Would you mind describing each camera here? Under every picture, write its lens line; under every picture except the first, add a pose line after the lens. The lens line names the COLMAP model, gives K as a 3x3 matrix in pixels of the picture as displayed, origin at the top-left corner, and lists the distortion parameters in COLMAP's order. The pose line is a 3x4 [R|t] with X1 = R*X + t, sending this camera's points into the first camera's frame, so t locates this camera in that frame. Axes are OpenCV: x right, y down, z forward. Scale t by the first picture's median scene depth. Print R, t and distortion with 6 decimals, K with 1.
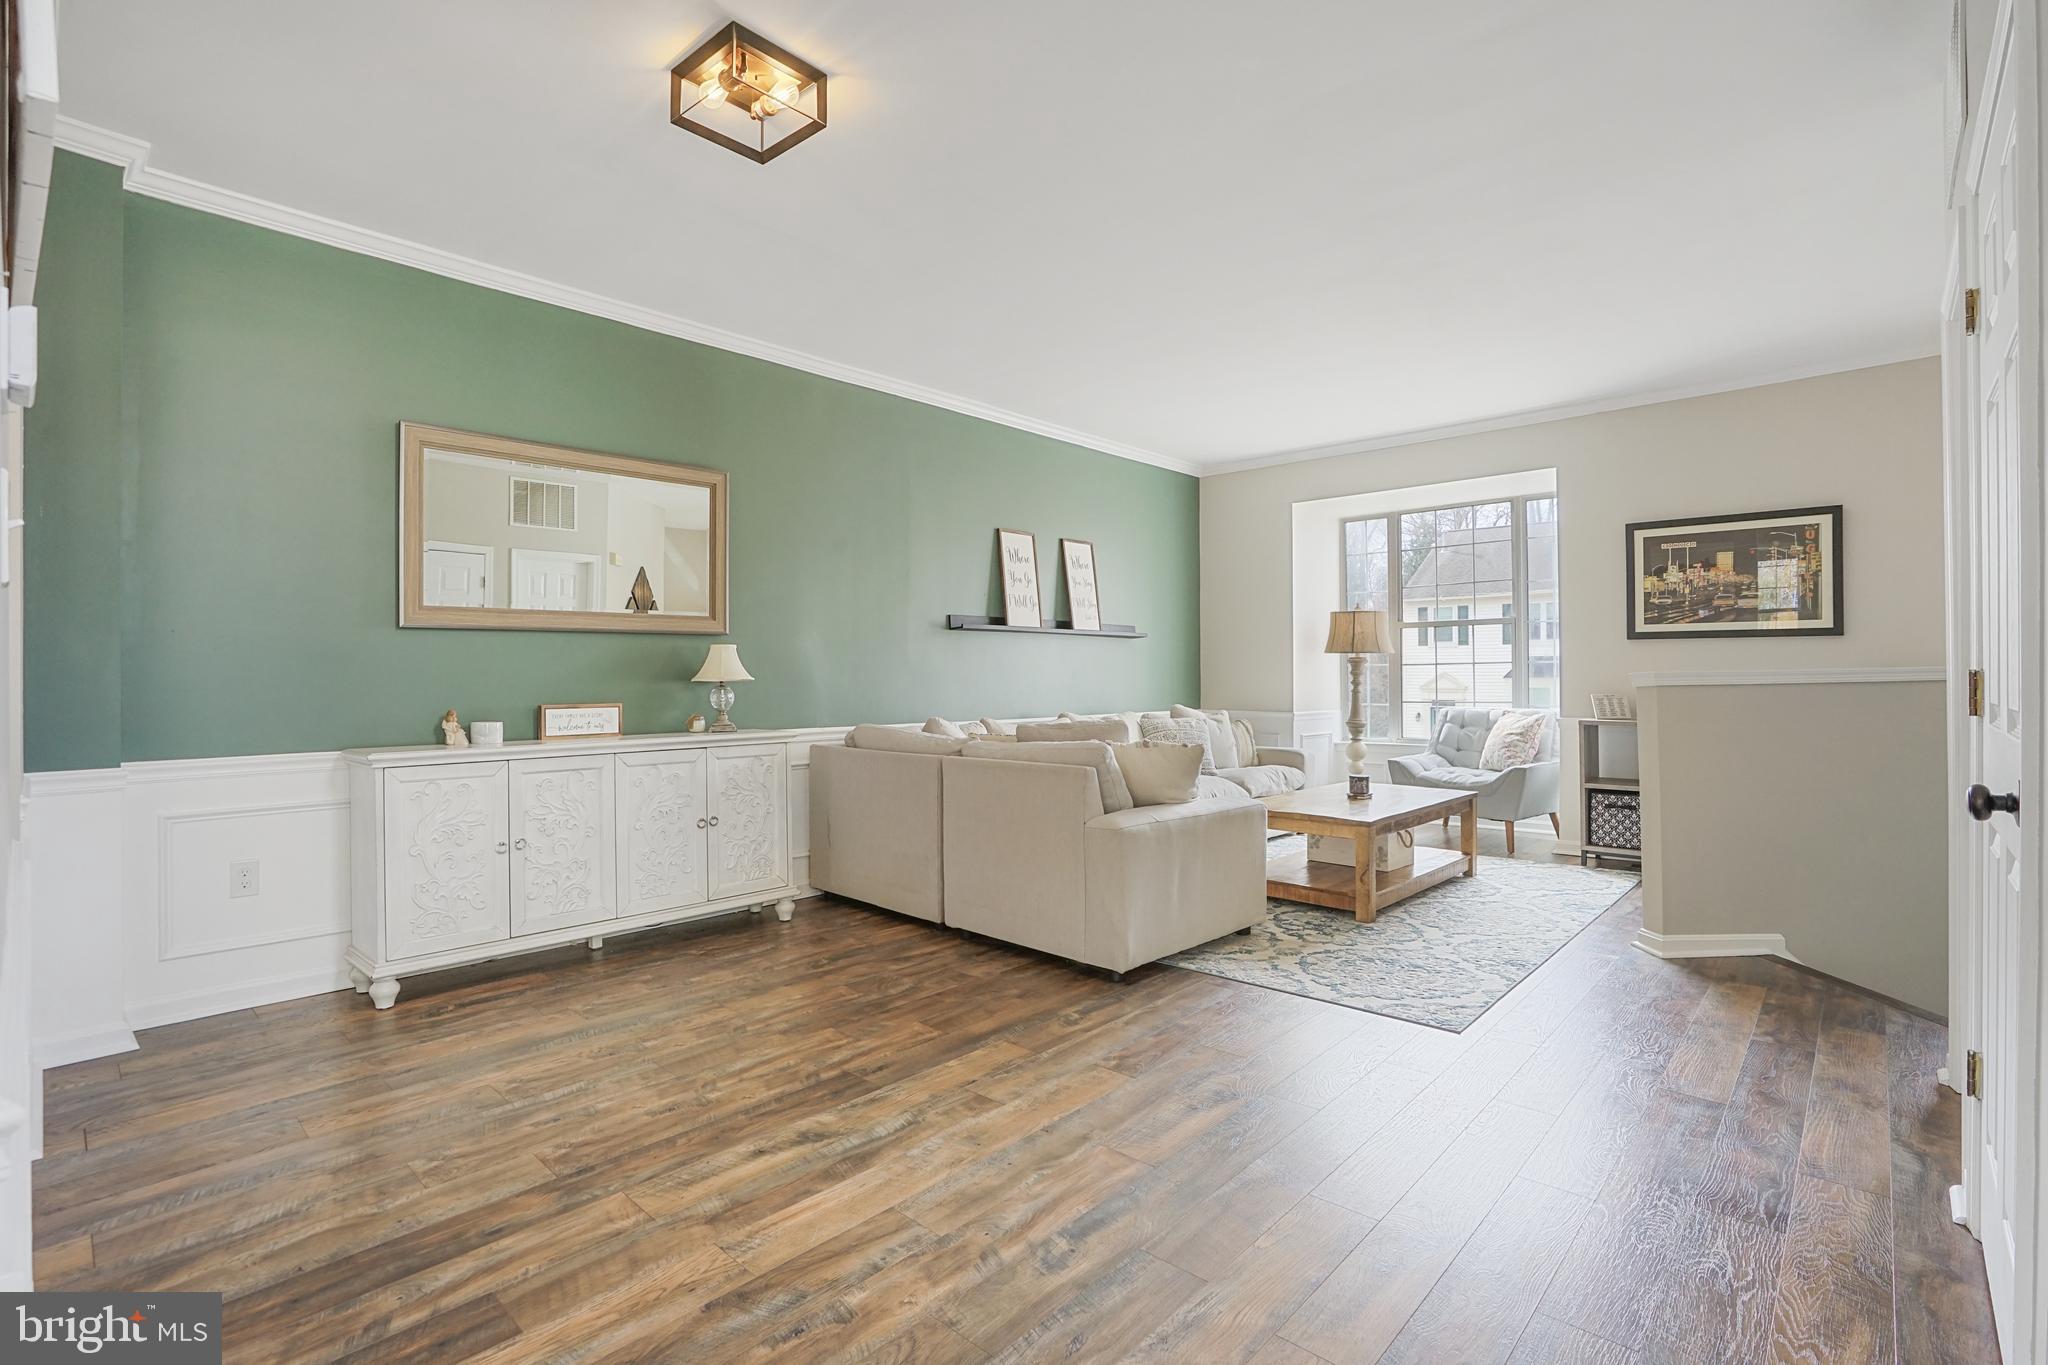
lens RADIAL K [[959.4, 0, 998.1], [0, 959.4, 668.3], [0, 0, 1]] dist [-0.067878, 0.029840]
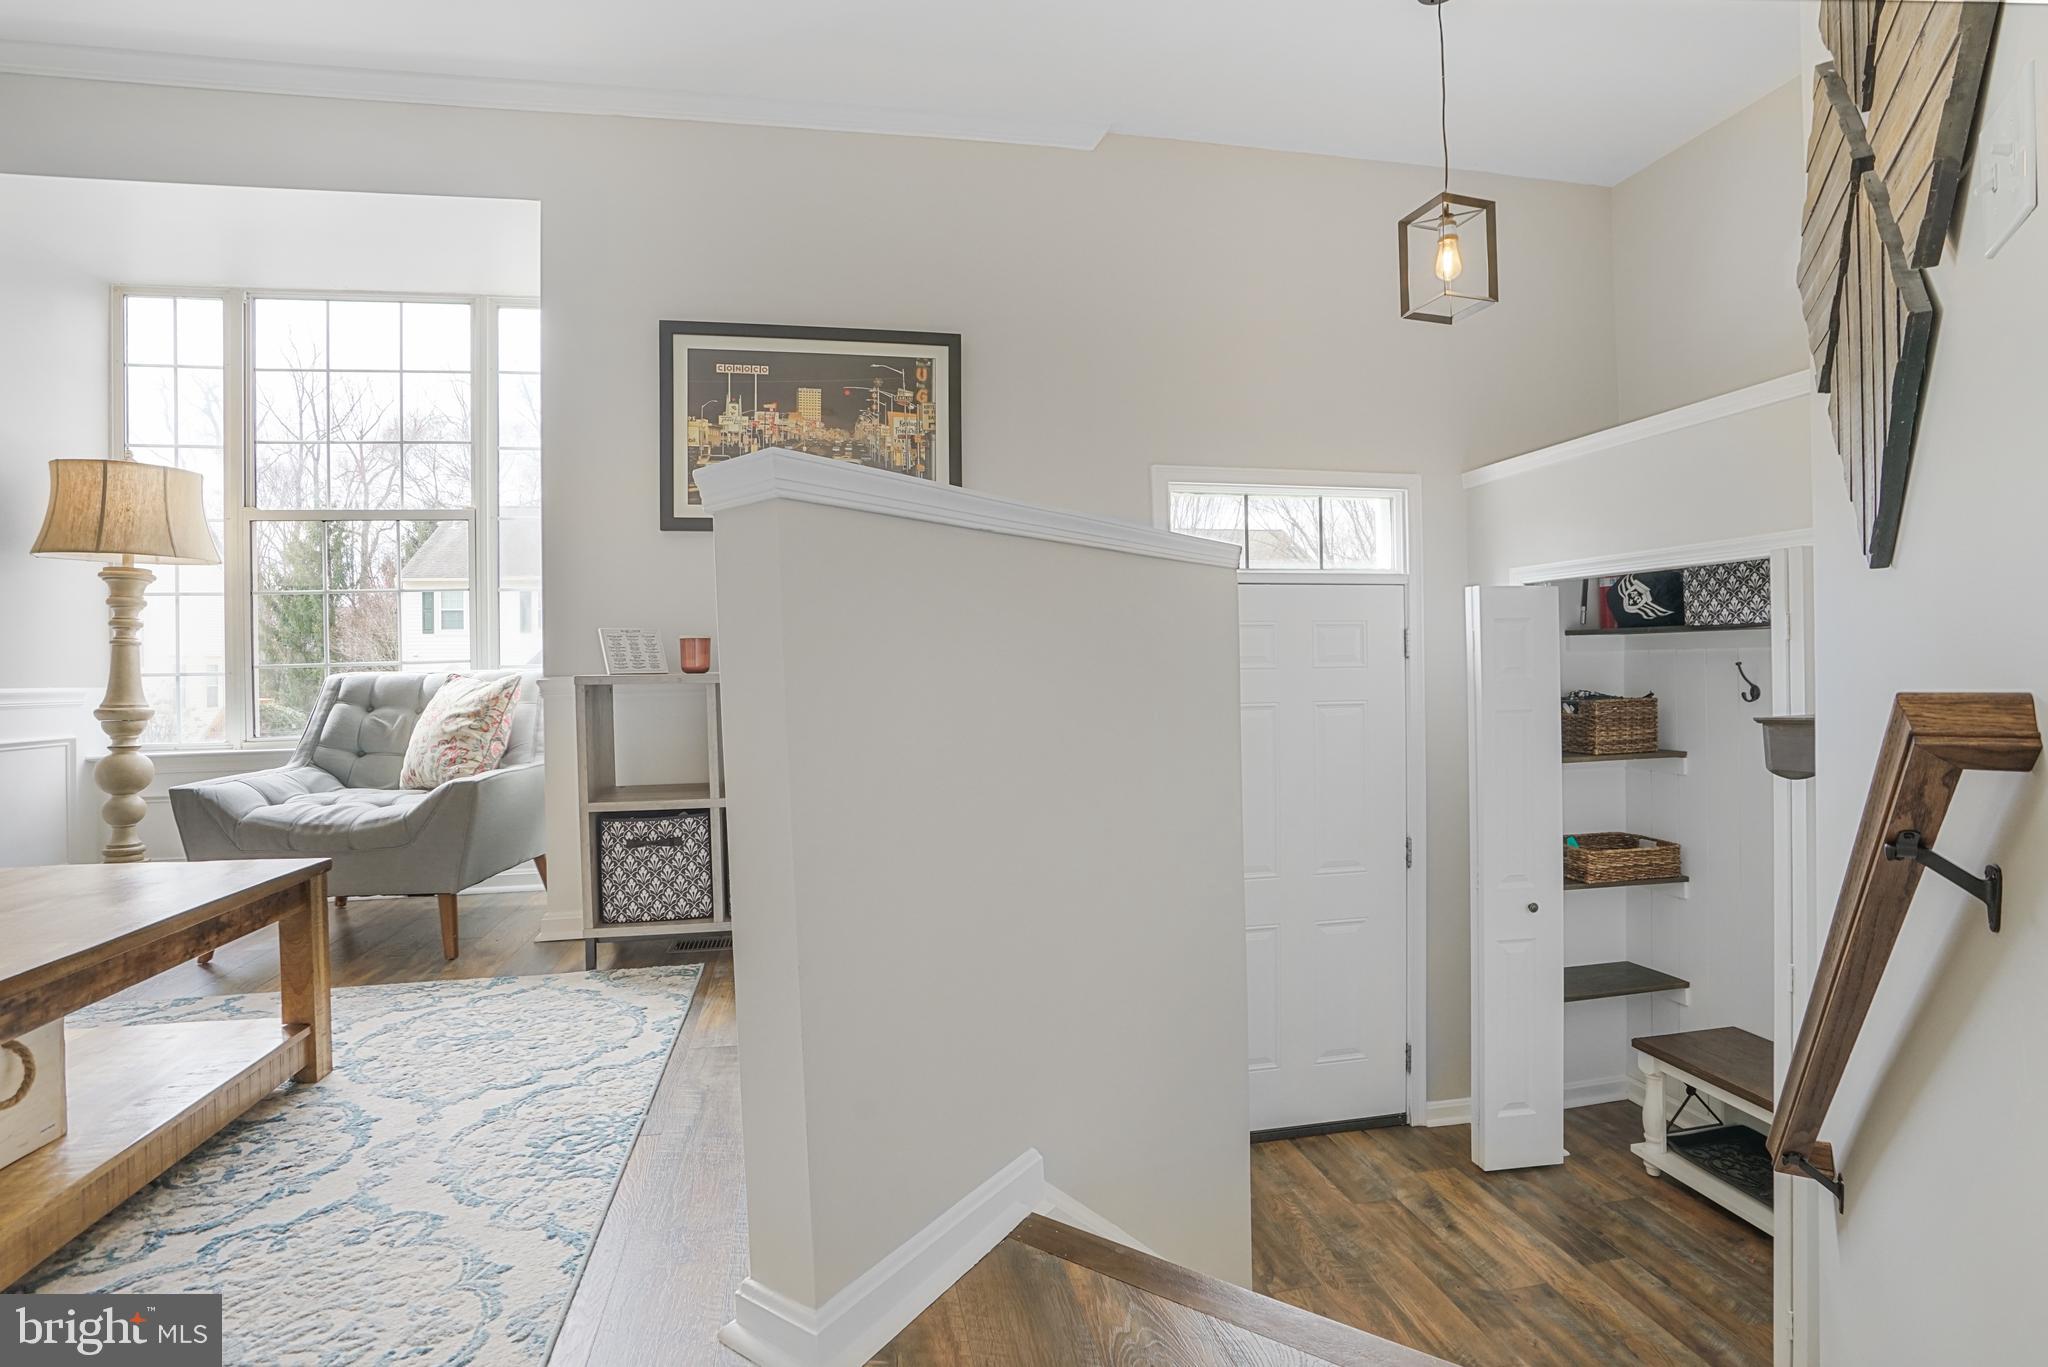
lens RADIAL K [[959.4, 0, 998.1], [0, 959.4, 669.3], [0, 0, 1]] dist [-0.067878, 0.029840]
pose [[0.583375, -0.006395, 0.812178, 0.339710], [0.008138, 0.999965, 0.002028, 0.051845], [-0.812162, 0.005426, 0.583407, 0.522454]]
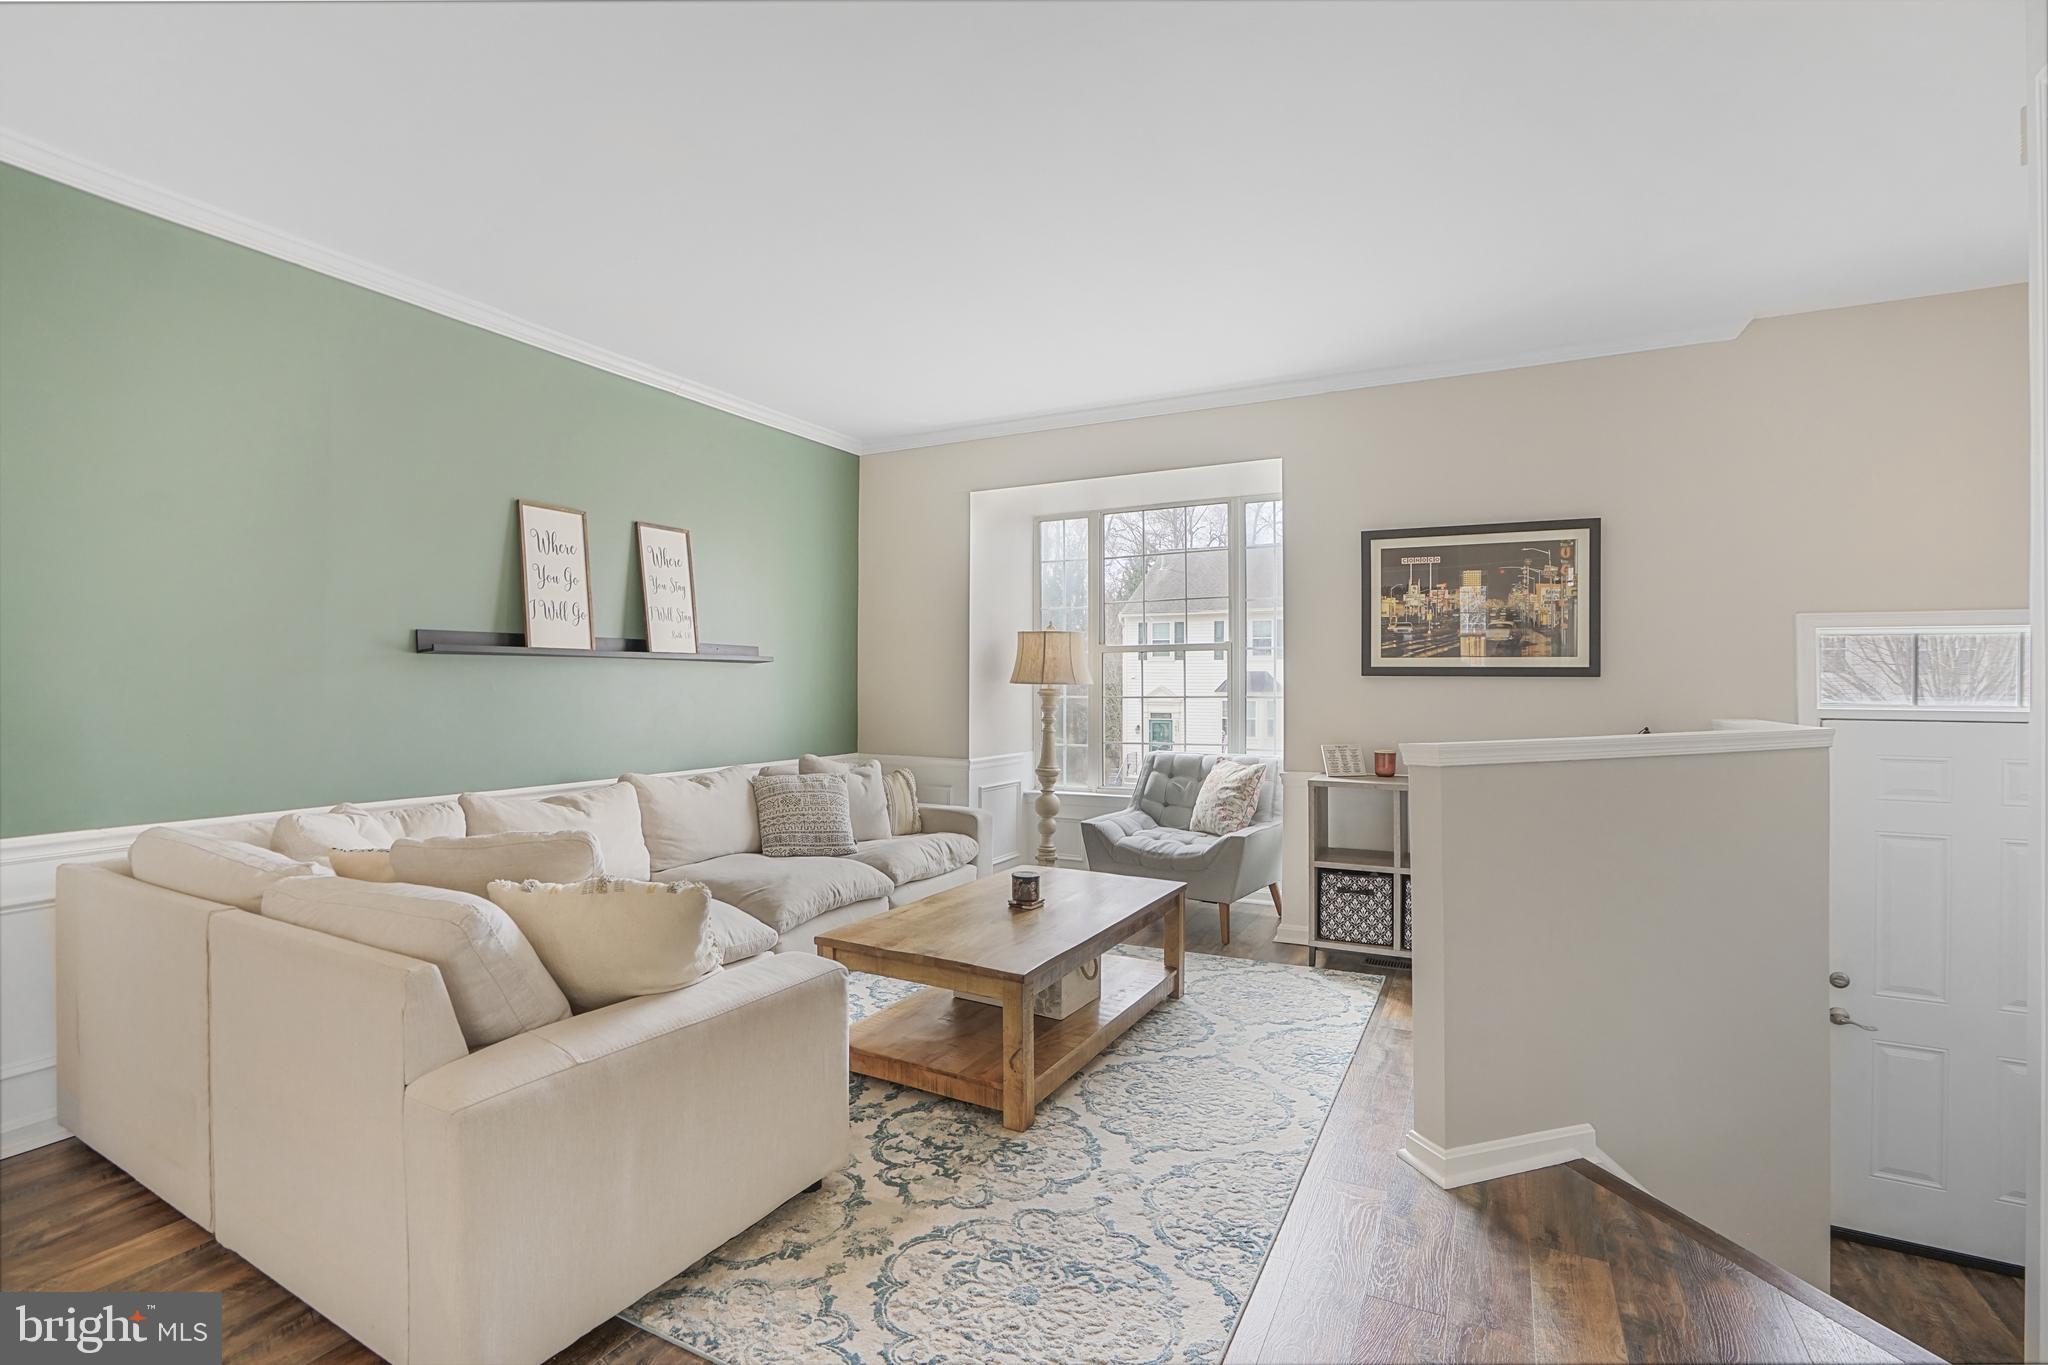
lens RADIAL K [[944.1, 0, 997.0], [0, 944.1, 673.5], [0, 0, 1]] dist [-0.083717, 0.048417]
pose [[0.965165, 0.008298, 0.261511, 0.163474], [-0.008101, 0.999966, -0.001832, -0.029038], [-0.261517, -0.000350, 0.965199, 0.313970]]
